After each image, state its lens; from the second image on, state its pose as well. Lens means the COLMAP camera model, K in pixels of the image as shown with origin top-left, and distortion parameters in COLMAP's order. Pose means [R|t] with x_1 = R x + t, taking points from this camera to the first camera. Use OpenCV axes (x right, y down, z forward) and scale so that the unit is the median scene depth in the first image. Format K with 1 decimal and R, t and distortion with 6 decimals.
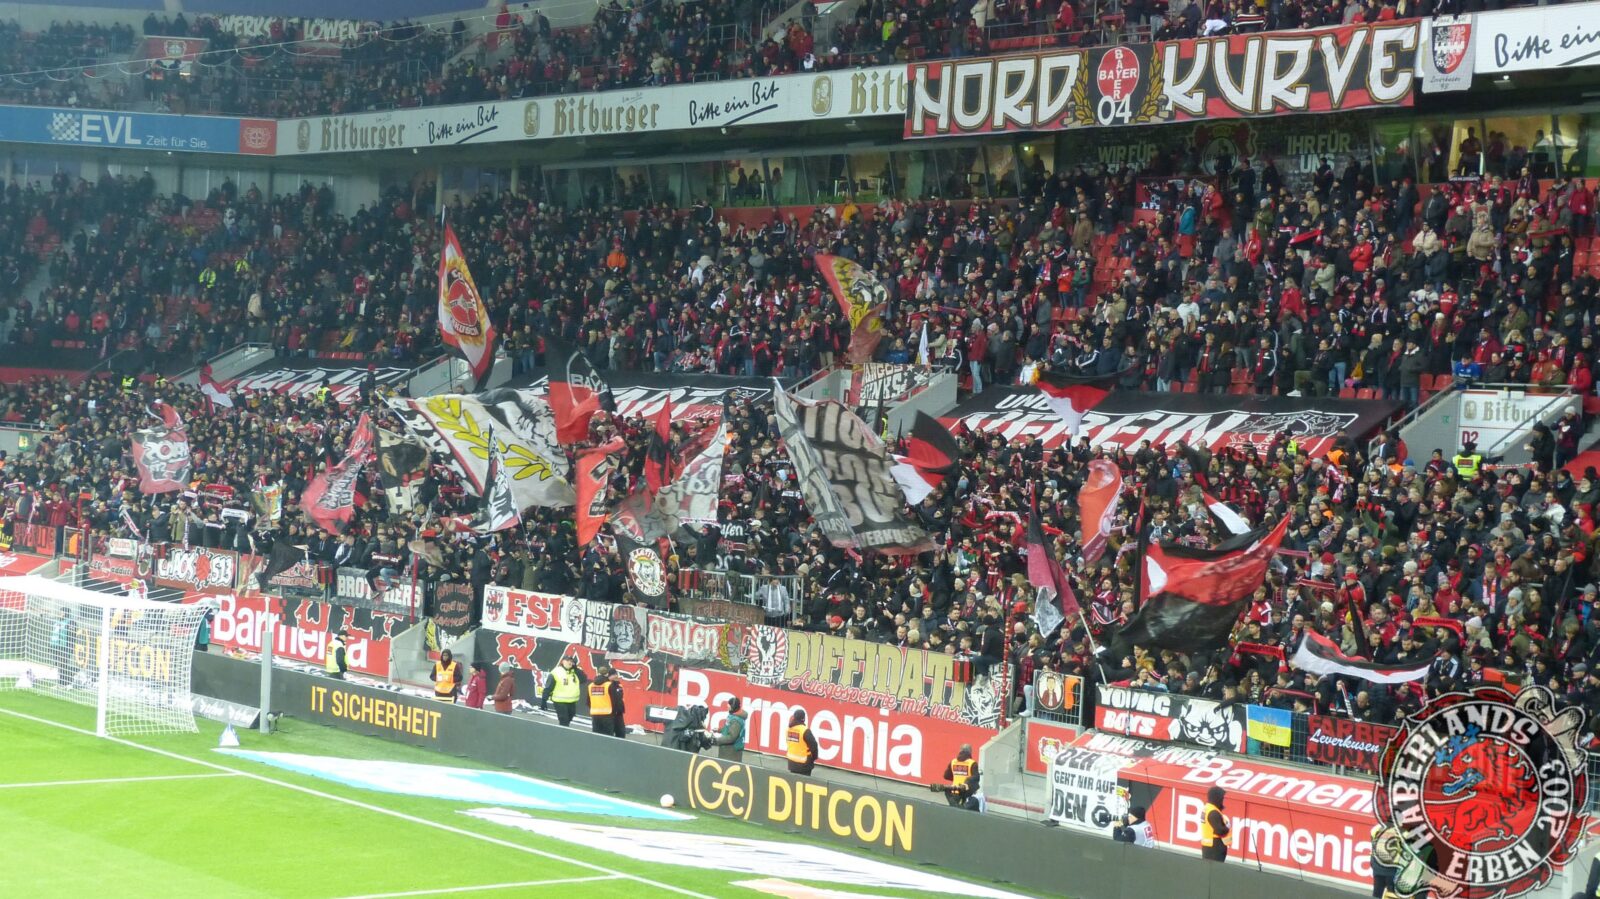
lens RADIAL K [[2740.6, 0, 795.0], [0, 2740.6, 445.0], [0, 0, 1]] dist [0.041816, 0.105947]
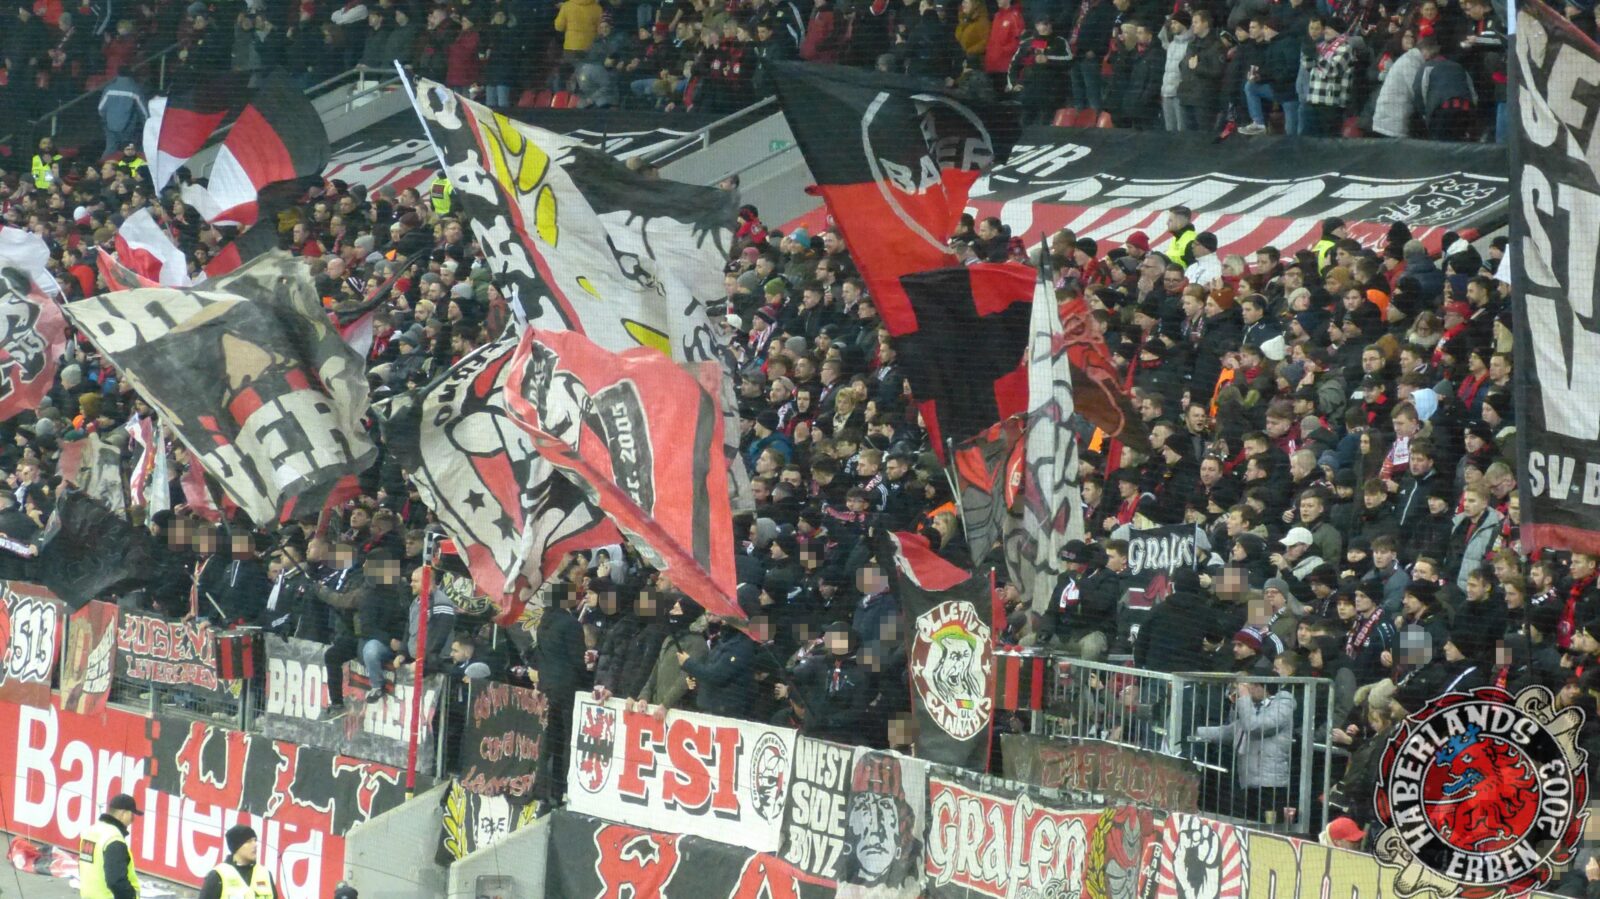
lens RADIAL K [[6847.4, 0, 800.0], [0, 6847.4, 449.5], [0, 0, 1]] dist [0.070140, -3.322425]
pose [[0.976485, 0.018308, -0.214806, 0.117142], [-0.016830, 0.999820, 0.008707, 0.011573], [0.214927, -0.004887, 0.976618, 0.127934]]
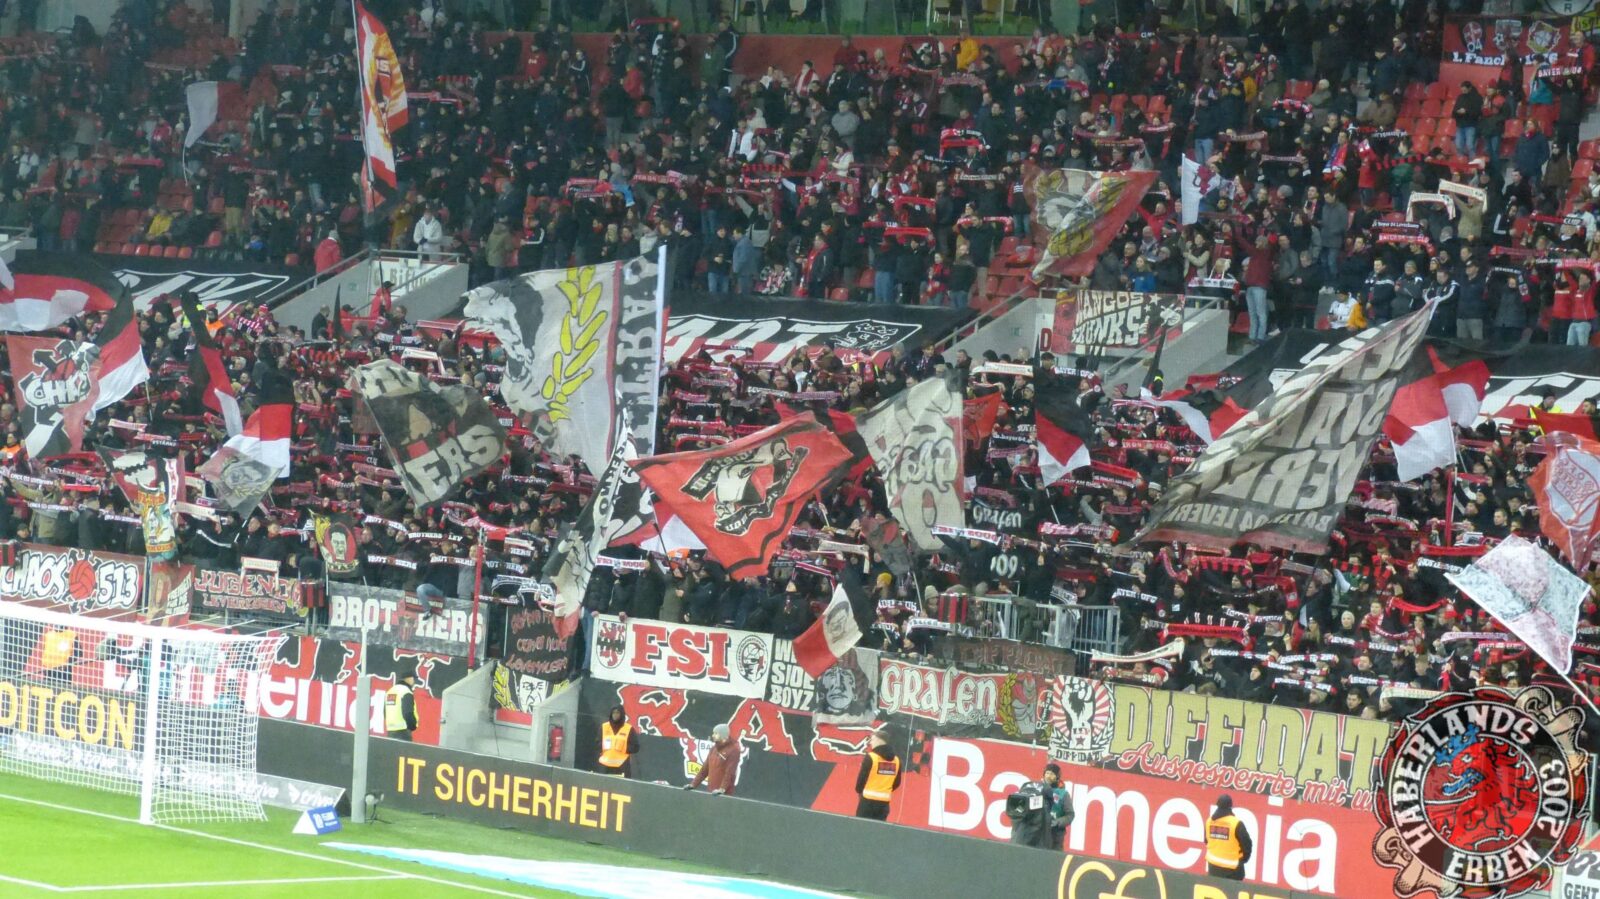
lens RADIAL K [[4675.3, 0, 800.0], [0, 4675.3, 449.5], [0, 0, 1]] dist [0.127461, 1.105477]
pose [[0.996802, 0.016266, 0.078237, -0.163969], [-0.017450, 0.999743, 0.014481, -0.007703], [-0.077981, -0.015800, 0.996830, -0.171984]]
